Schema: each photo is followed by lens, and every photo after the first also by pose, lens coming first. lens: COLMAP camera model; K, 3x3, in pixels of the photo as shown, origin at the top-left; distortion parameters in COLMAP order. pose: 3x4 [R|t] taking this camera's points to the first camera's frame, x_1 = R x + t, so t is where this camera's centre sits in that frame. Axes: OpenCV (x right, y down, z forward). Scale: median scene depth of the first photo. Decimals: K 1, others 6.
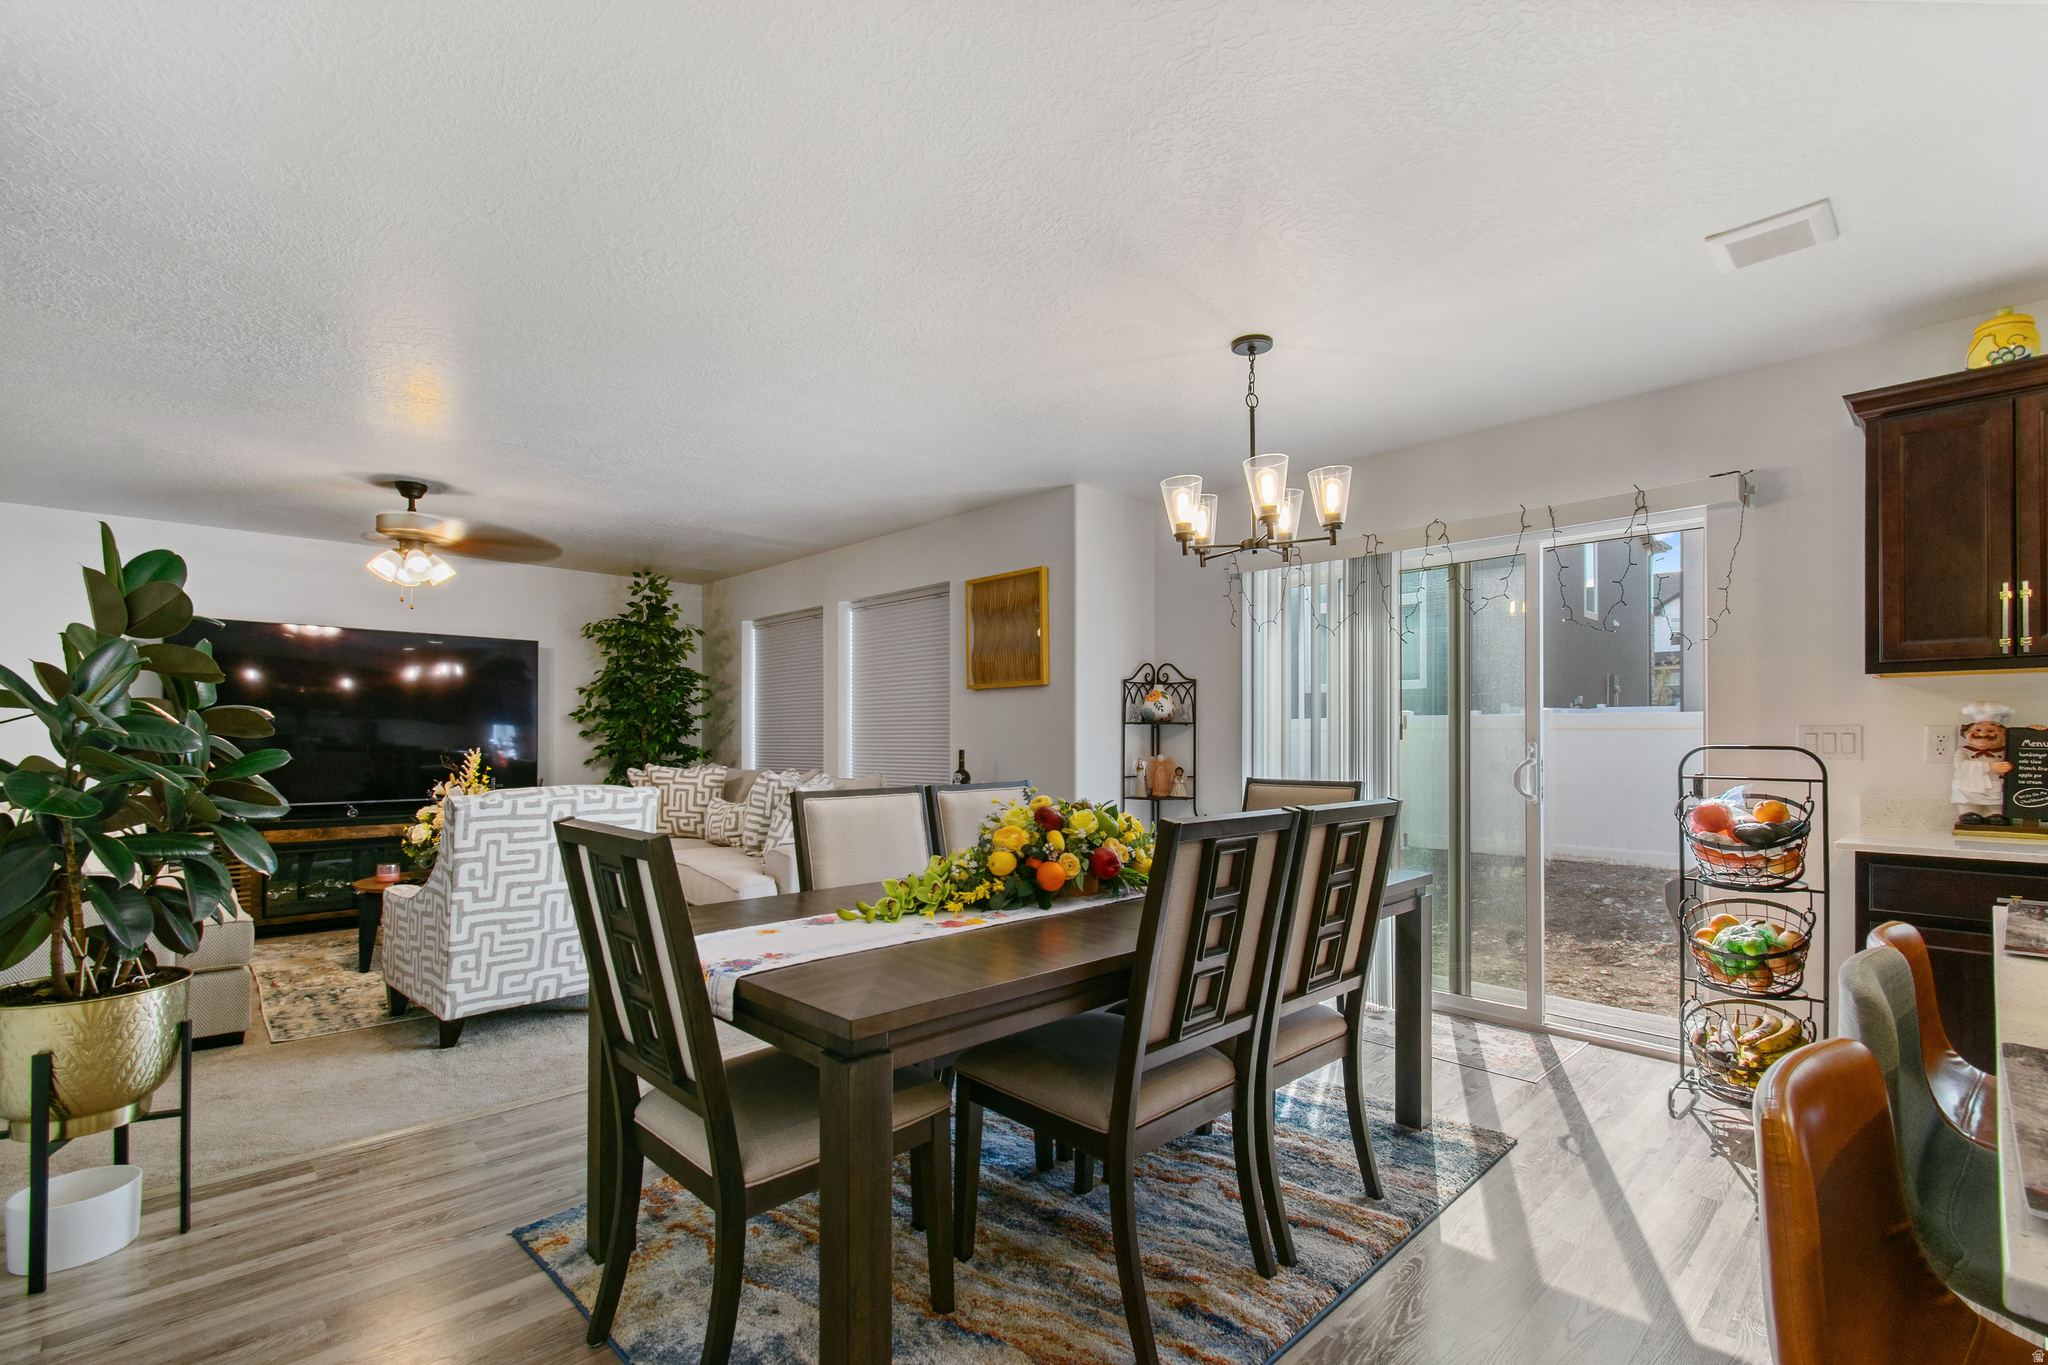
lens RADIAL K [[921.6, 0, 1045.1], [0, 921.6, 722.1], [0, 0, 1]] dist [0.006695, -0.002282]
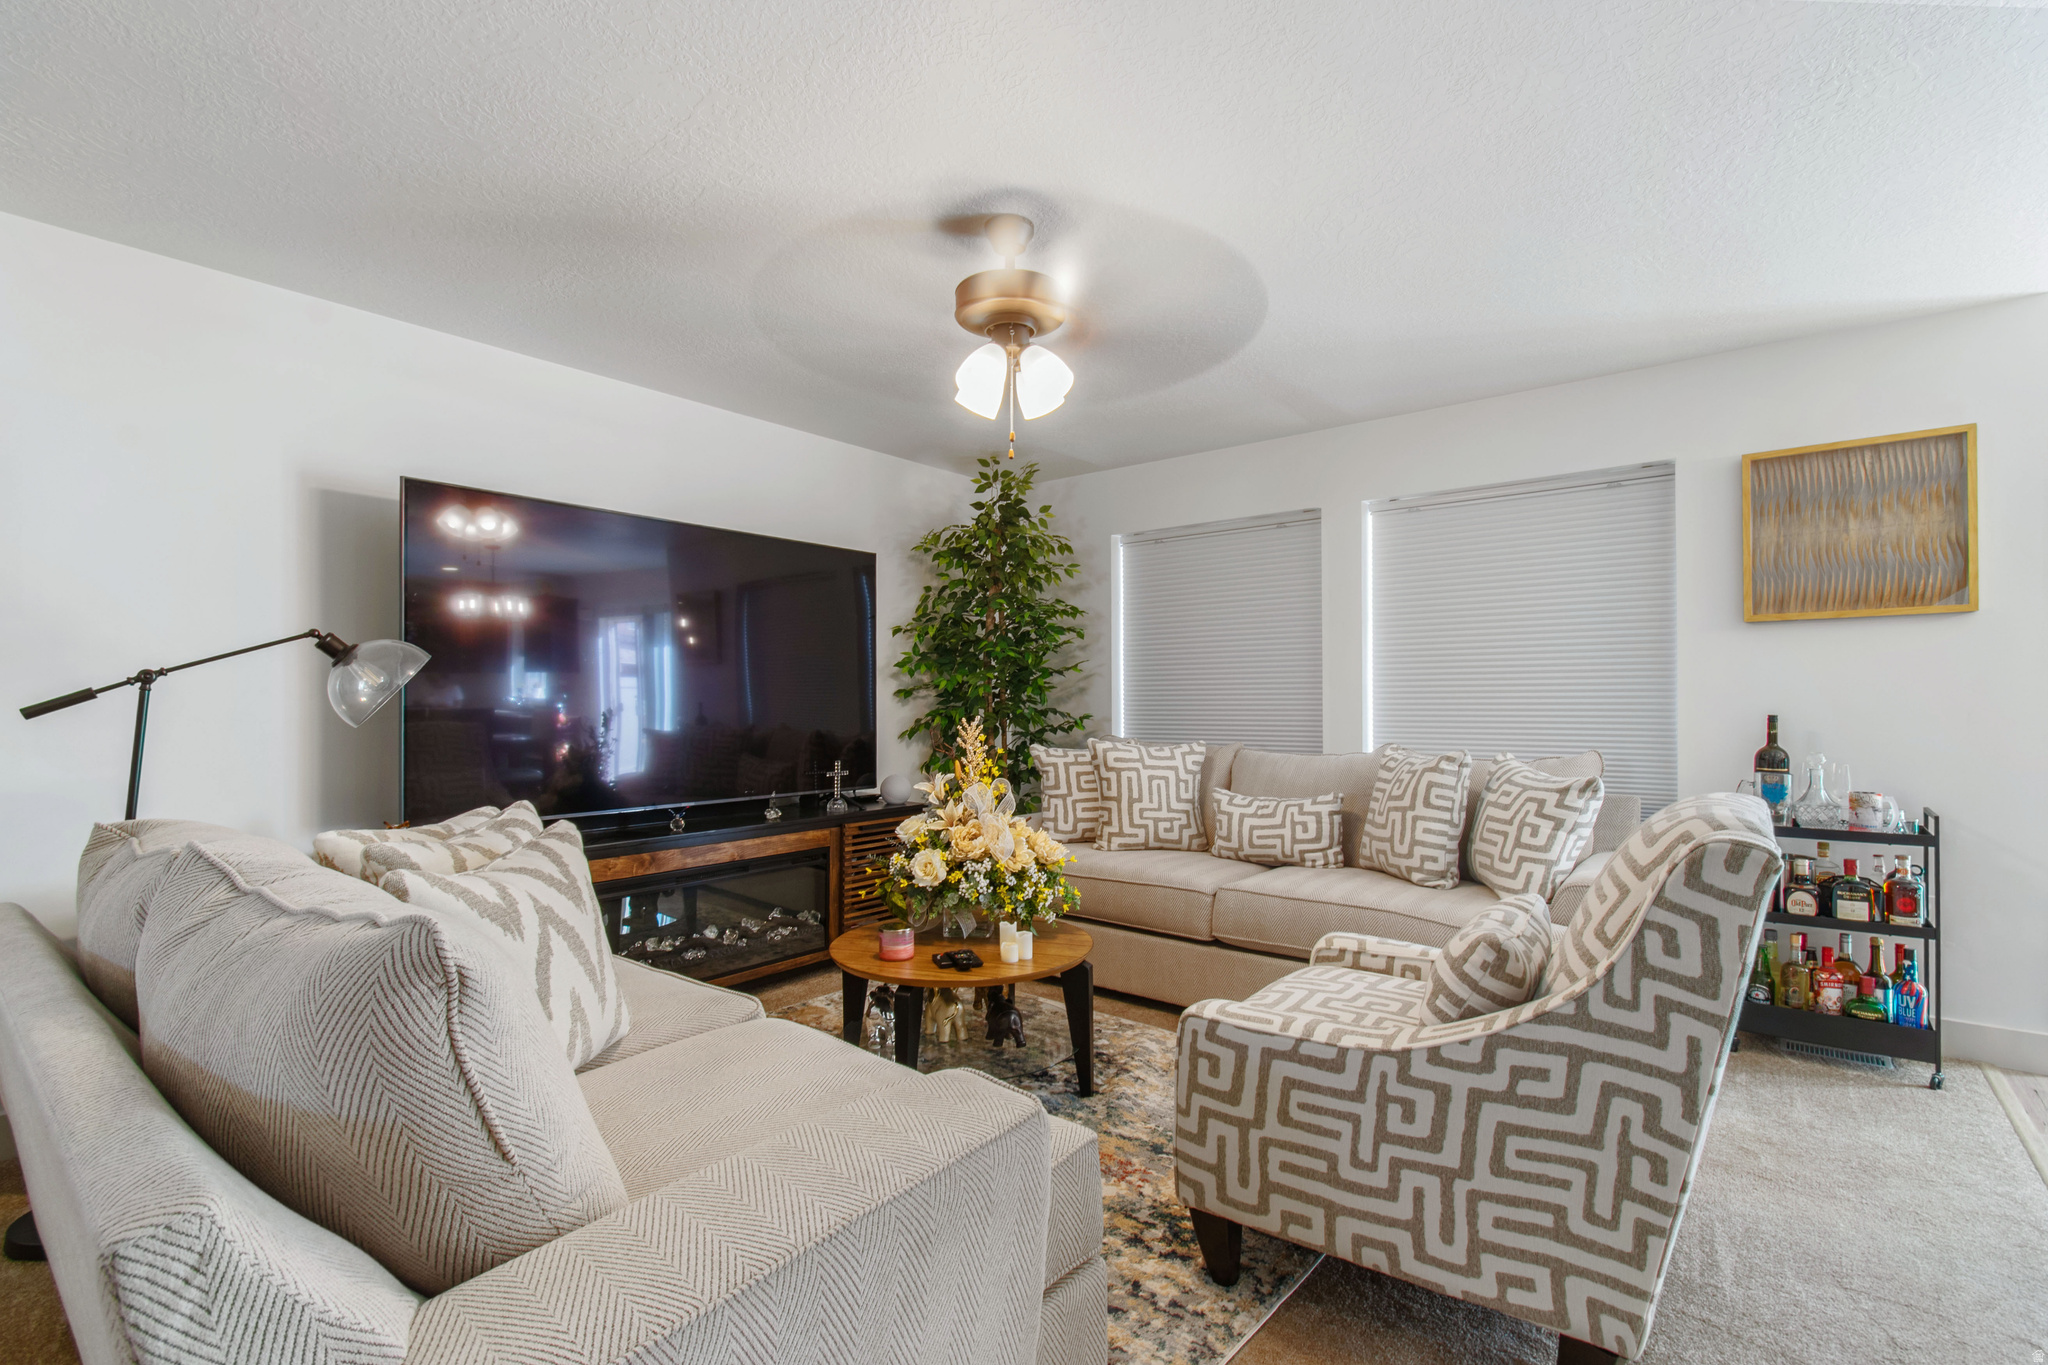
lens RADIAL K [[921.6, 0, 1060.4], [0, 921.6, 704.1], [0, 0, 1]] dist [0.006695, -0.002282]
pose [[0.990915, -0.001149, 0.134484, -0.553455], [-0.001157, 0.999854, 0.017067, 0.009912], [-0.134484, -0.017067, 0.990769, 0.358030]]
